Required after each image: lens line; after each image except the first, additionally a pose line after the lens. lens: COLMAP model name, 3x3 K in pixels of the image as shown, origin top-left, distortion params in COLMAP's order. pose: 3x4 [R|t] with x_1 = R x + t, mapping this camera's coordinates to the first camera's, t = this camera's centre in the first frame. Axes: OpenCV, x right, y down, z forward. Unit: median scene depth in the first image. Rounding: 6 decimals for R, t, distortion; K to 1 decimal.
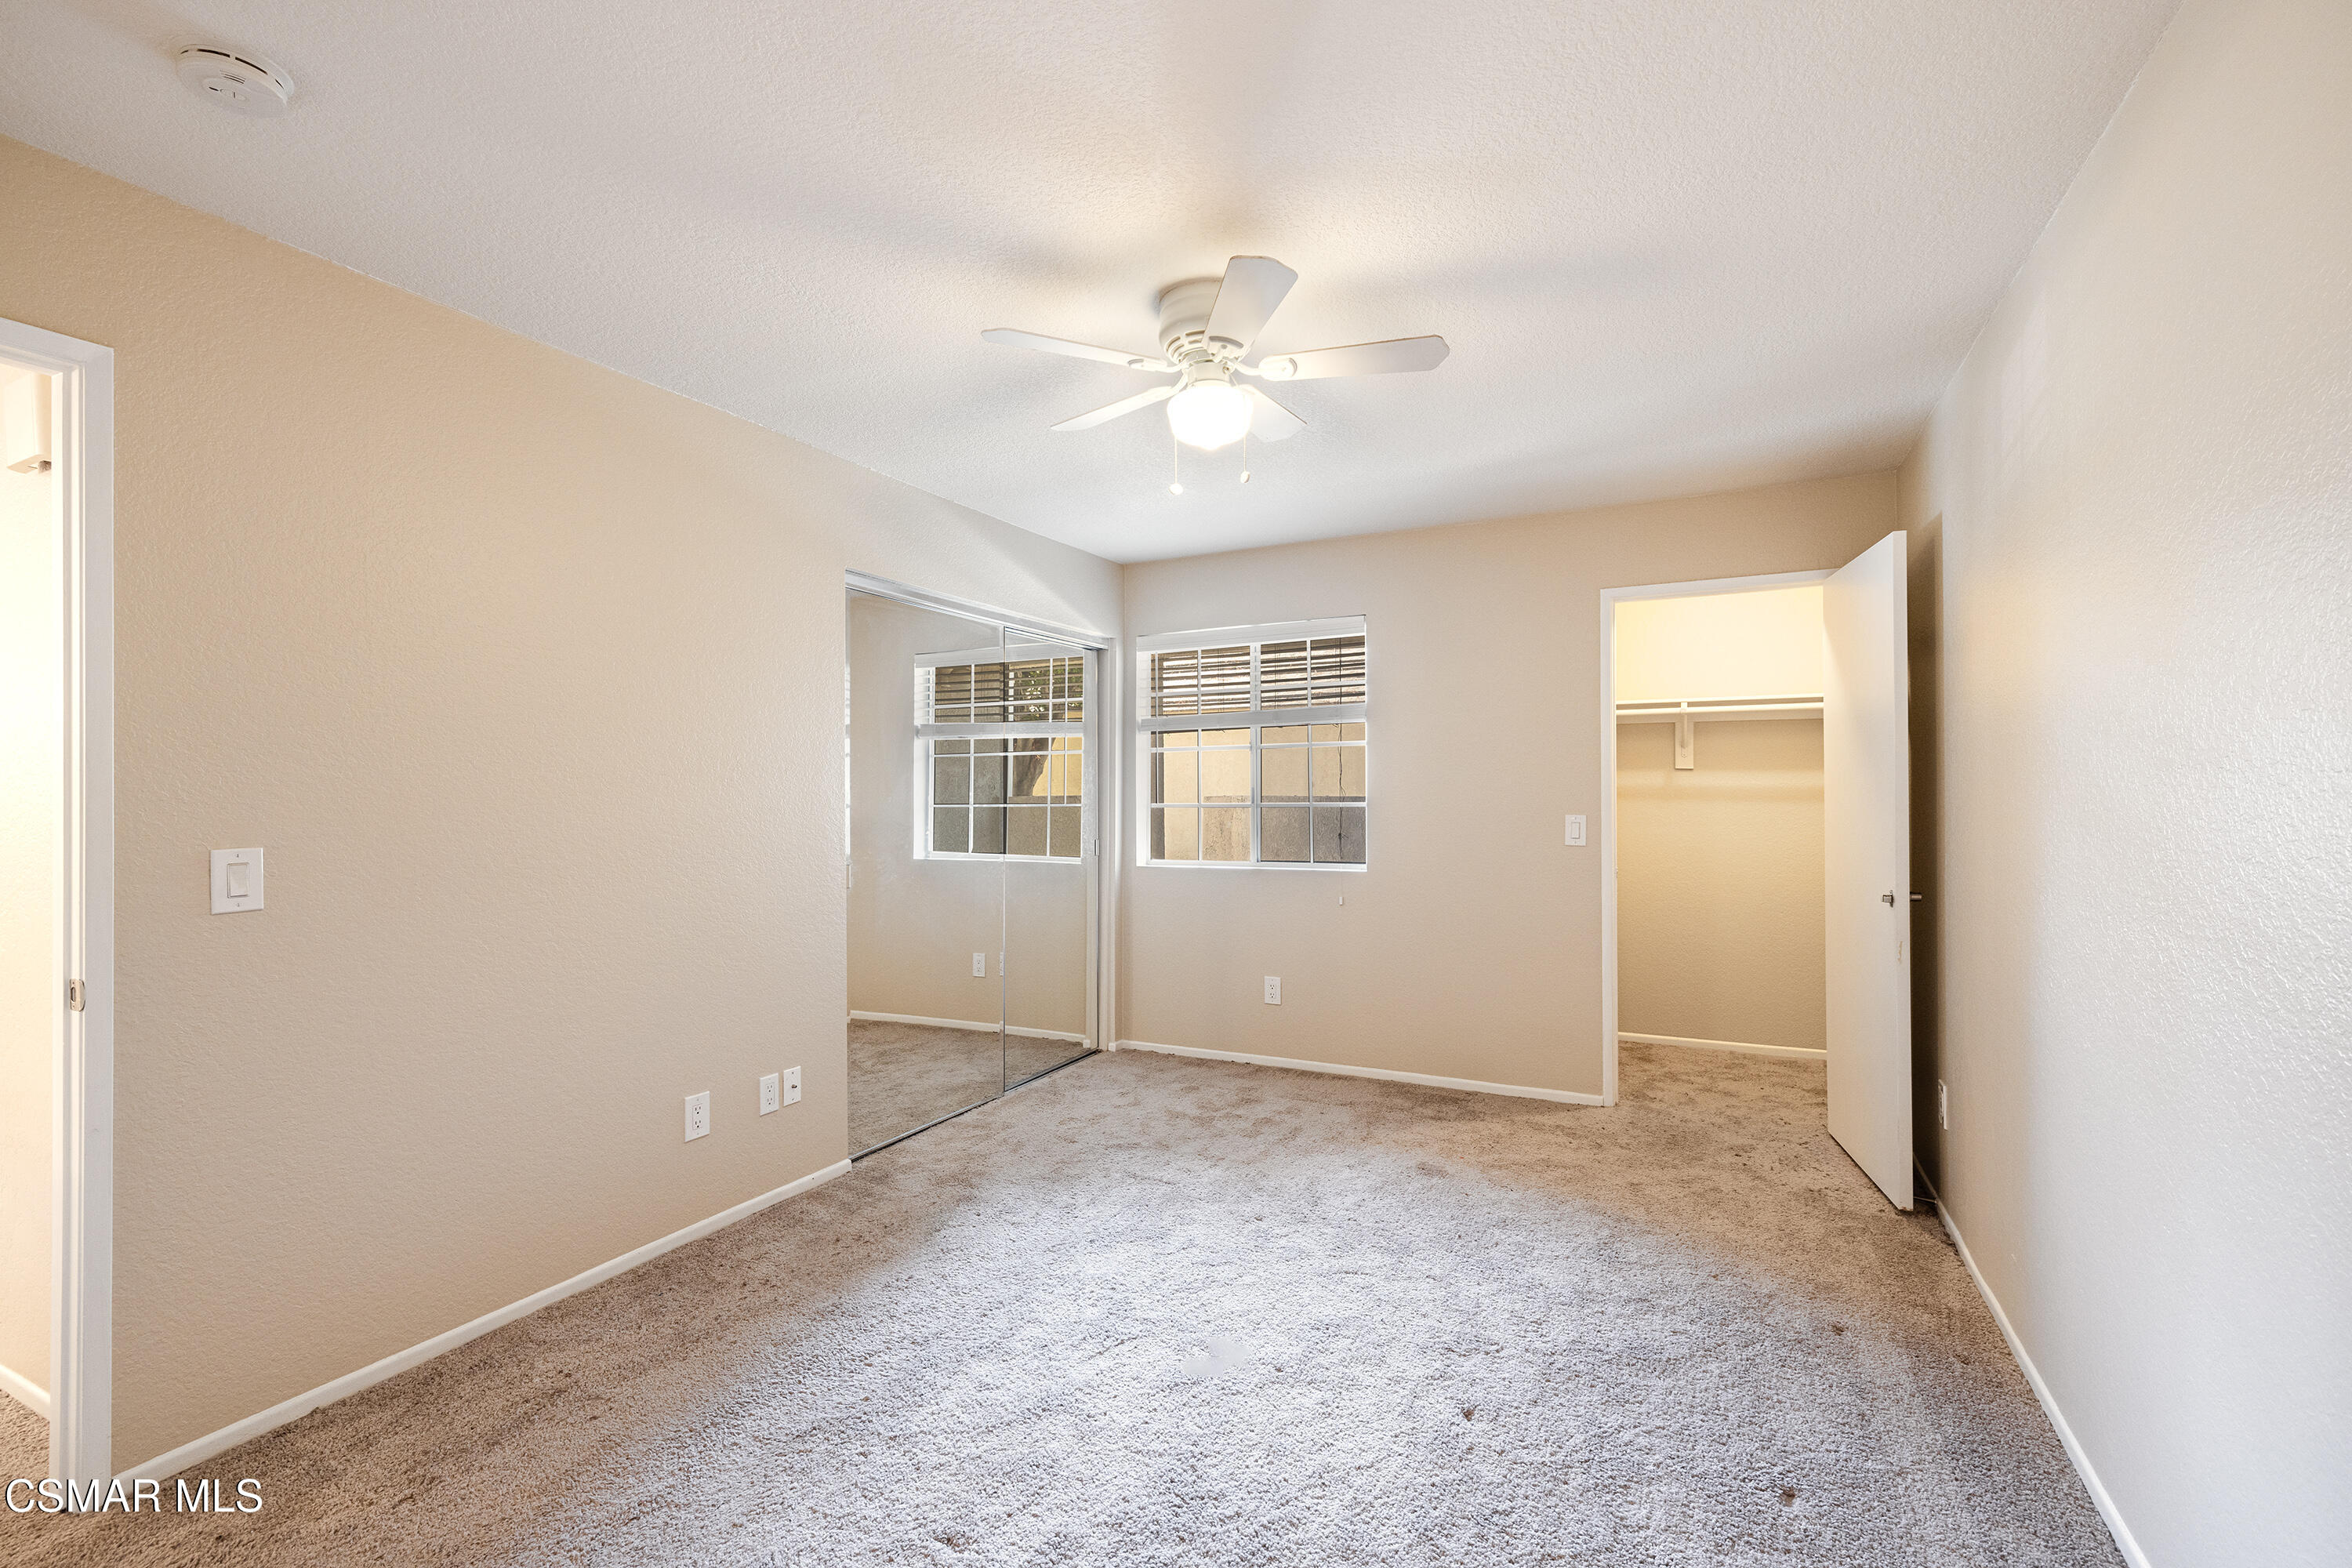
lens RADIAL K [[1033.8, 0, 1119.7], [0, 1033.8, 801.5], [0, 0, 1]] dist [0.000928, -0.000063]
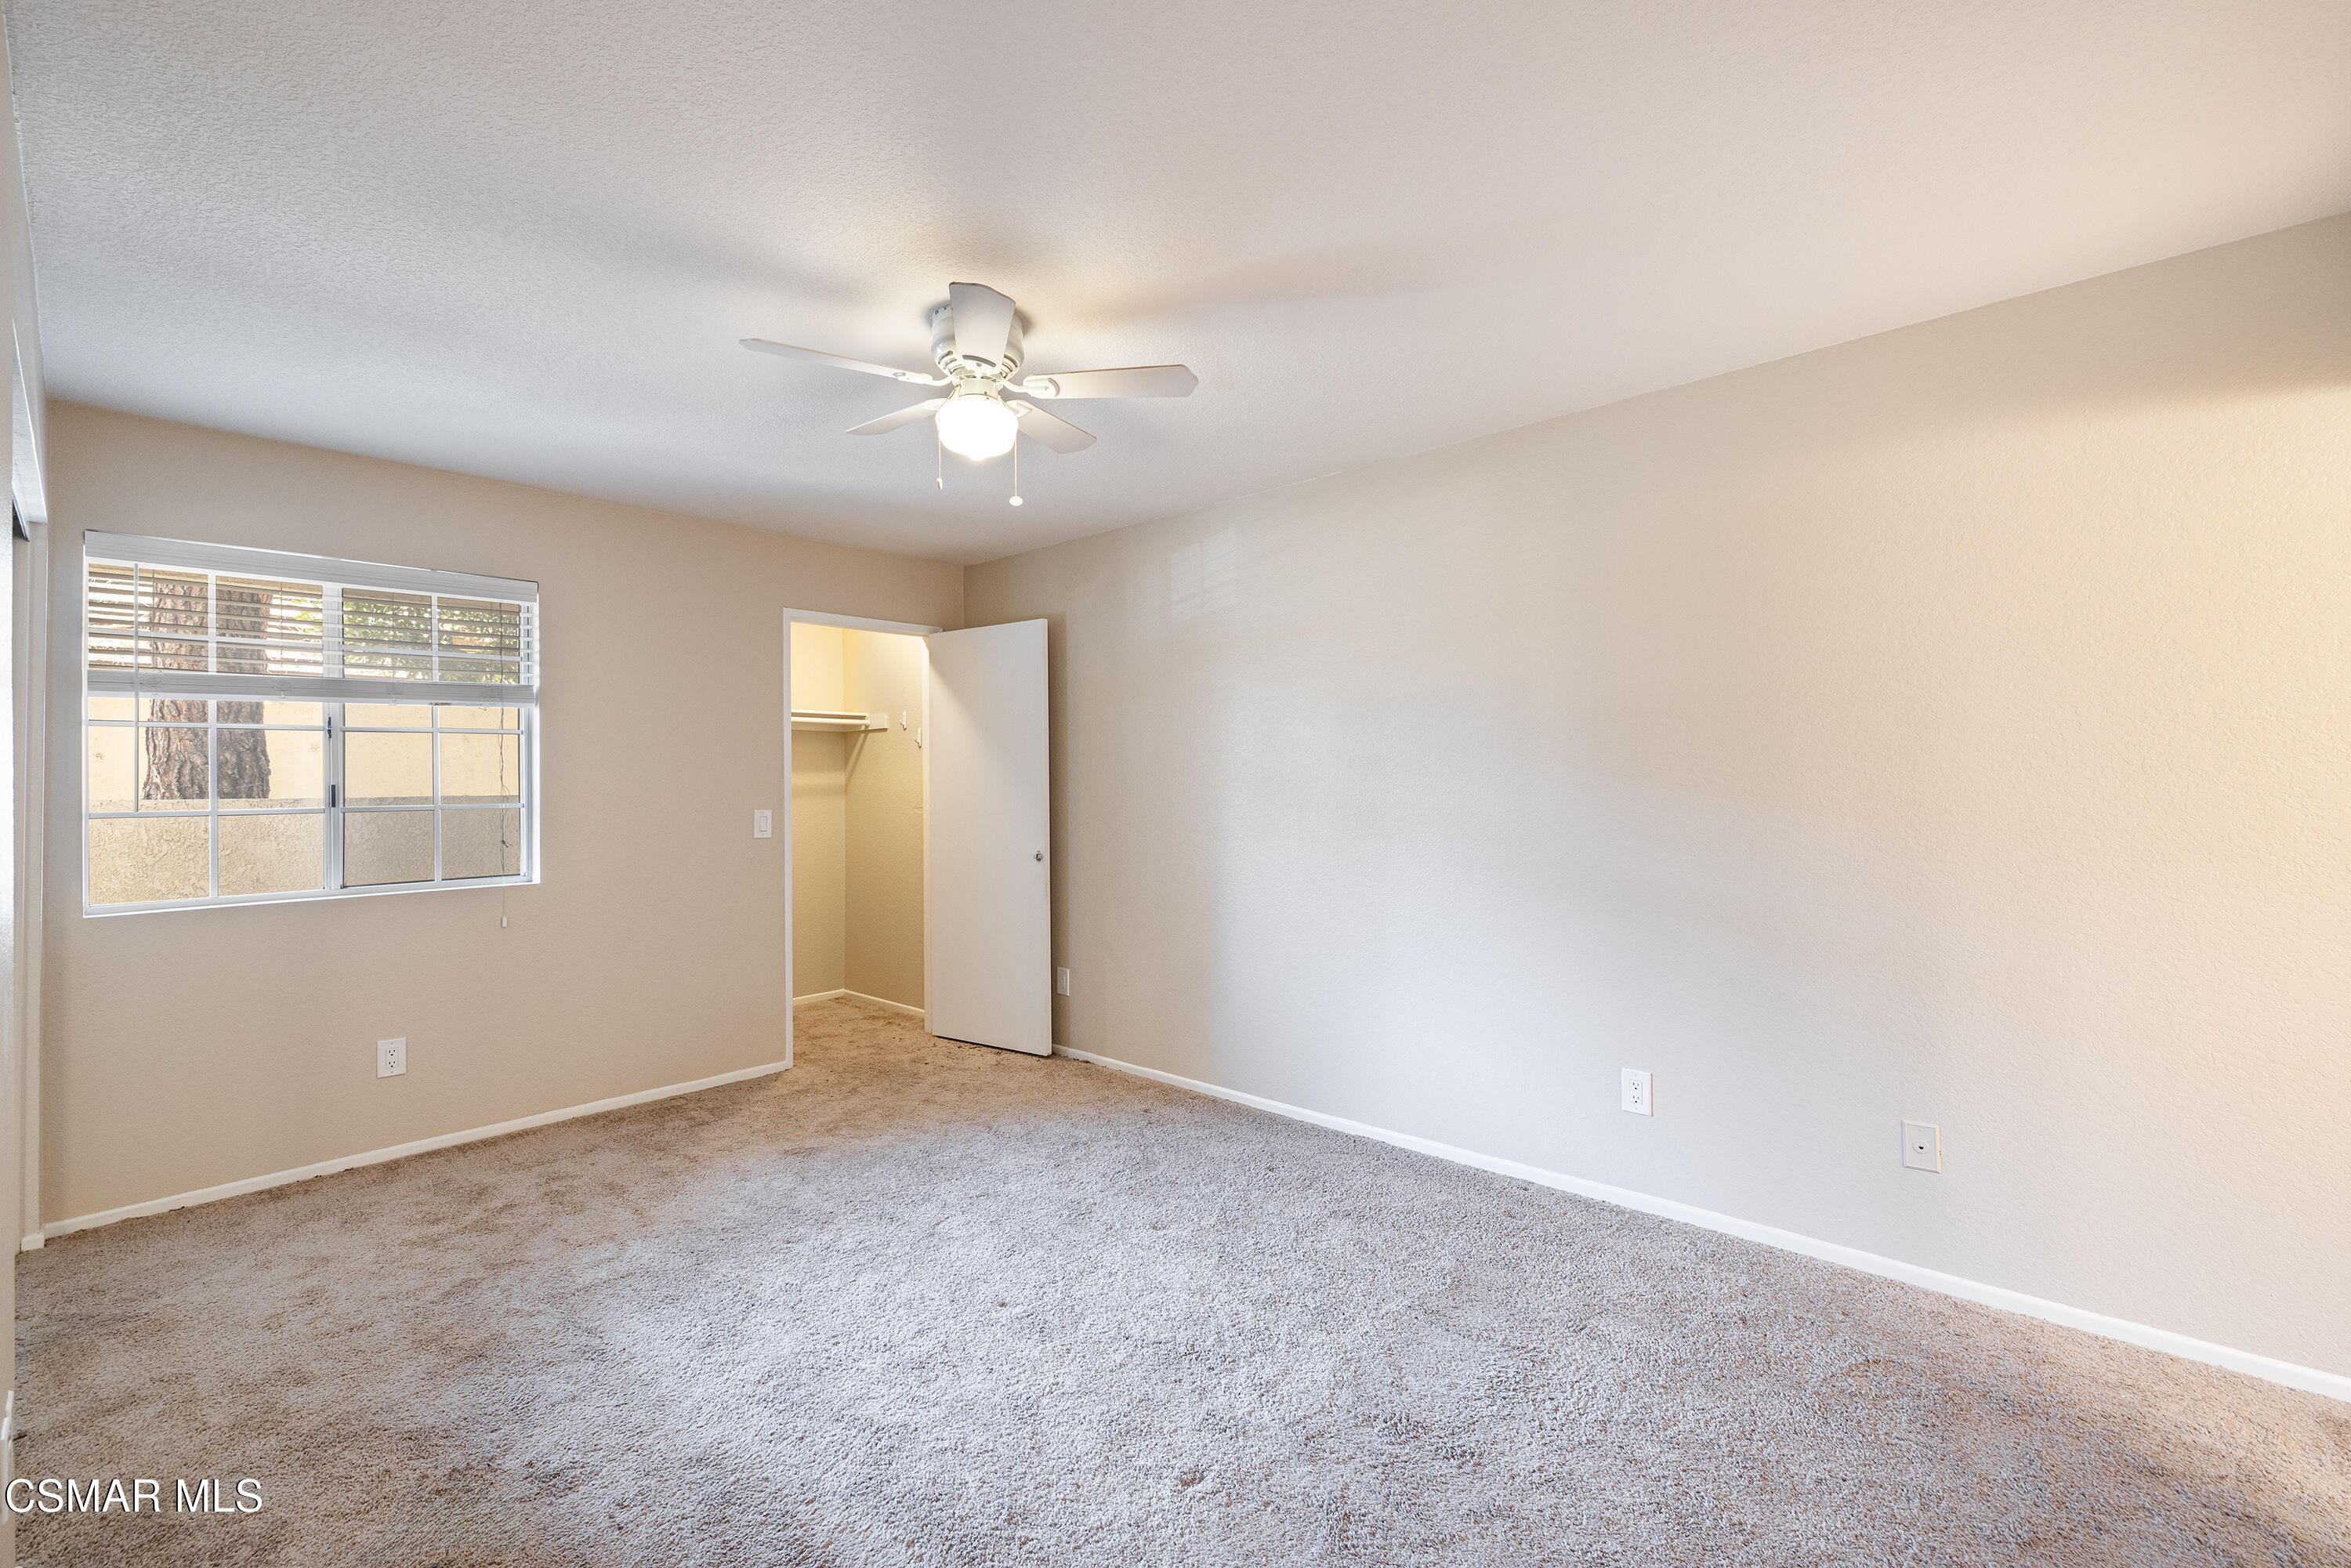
lens RADIAL K [[1007.2, 0, 1187.1], [0, 1007.2, 786.9], [0, 0, 1]] dist [0.000442, 0.000285]
pose [[0.255272, -0.002940, 0.966865, -0.504970], [0.019093, 0.999816, -0.002001, -0.000766], [-0.966681, 0.018971, 0.255281, 0.314672]]
